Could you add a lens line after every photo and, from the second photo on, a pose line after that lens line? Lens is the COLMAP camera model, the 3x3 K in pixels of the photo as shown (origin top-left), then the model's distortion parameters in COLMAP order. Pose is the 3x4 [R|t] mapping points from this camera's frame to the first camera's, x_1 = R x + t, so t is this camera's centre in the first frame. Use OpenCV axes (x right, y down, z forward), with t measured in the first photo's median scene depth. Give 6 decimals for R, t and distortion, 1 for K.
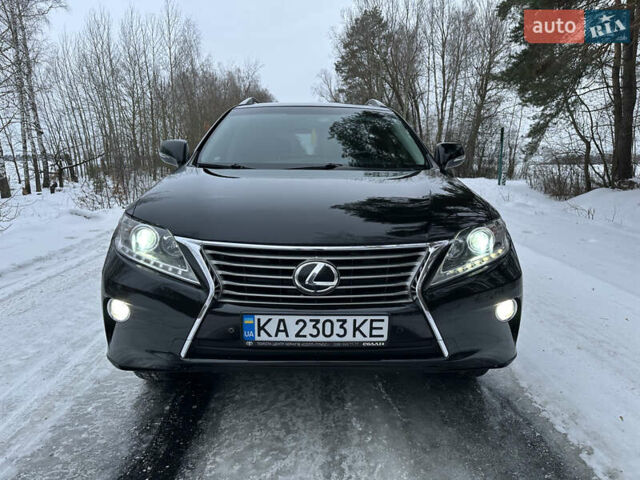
lens RADIAL K [[423.2, 0, 320.2], [0, 423.2, 240.2], [0, 0, 1]] dist [0.049096, -0.052026]
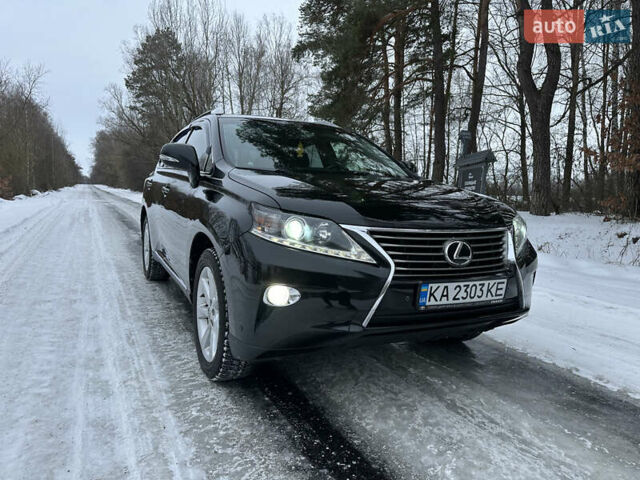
lens RADIAL K [[423.2, 0, 304.6], [0, 423.2, 249.7], [0, 0, 1]] dist [0.049096, -0.052026]
pose [[0.913786, -0.032224, 0.404915, -0.945857], [0.045929, 0.998652, -0.024174, 0.086170], [-0.403590, 0.040687, 0.914035, 0.013369]]
